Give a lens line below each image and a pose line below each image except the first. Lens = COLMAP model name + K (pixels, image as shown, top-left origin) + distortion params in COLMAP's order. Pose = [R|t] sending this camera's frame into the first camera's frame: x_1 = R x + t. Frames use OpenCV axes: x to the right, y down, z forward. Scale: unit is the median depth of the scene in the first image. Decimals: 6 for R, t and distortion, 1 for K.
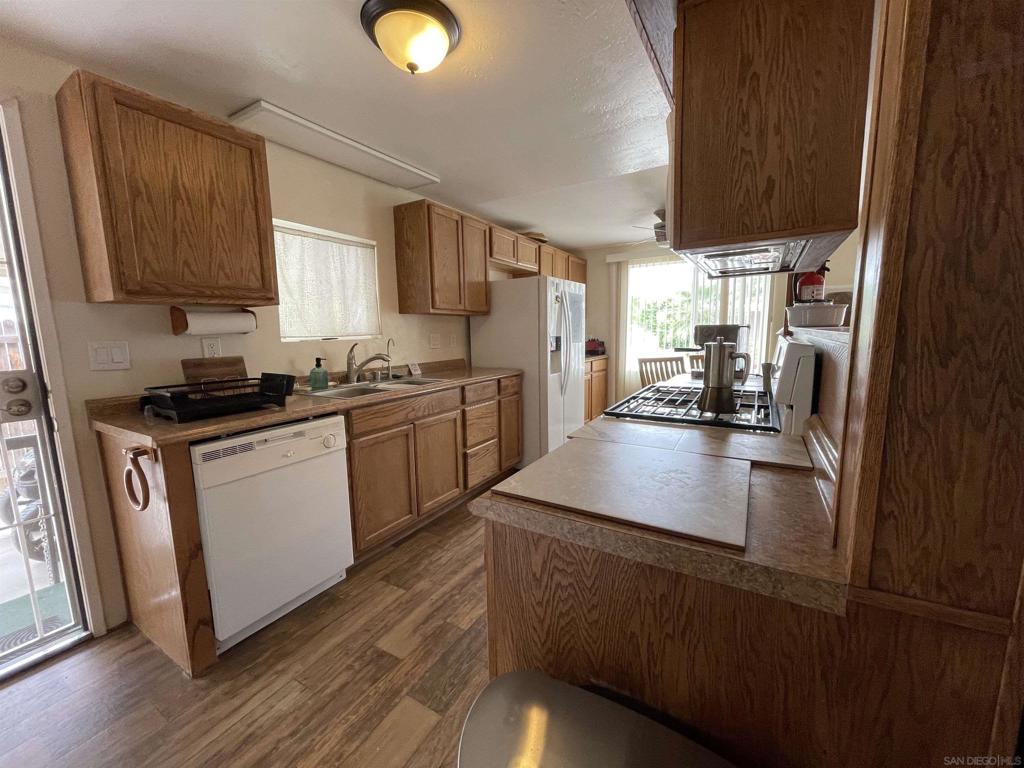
lens RADIAL K [[410.0, 0, 513.3], [0, 410.0, 384.9], [0, 0, 1]] dist [-0.000428, 0.000006]
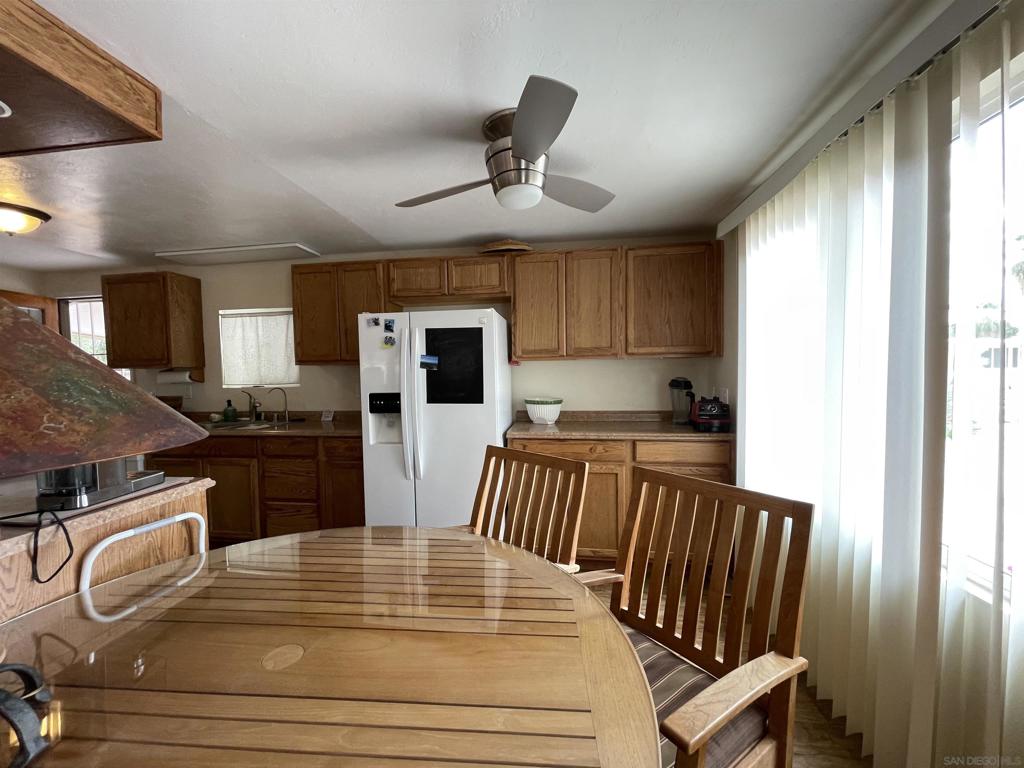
lens RADIAL K [[410.0, 0, 512.5], [0, 410.0, 387.7], [0, 0, 1]] dist [-0.000428, 0.000006]
pose [[0.393620, 0.048437, -0.917996, 1.138640], [-0.108239, 0.994107, 0.006042, -0.207845], [0.912879, 0.096985, 0.396543, 1.232734]]
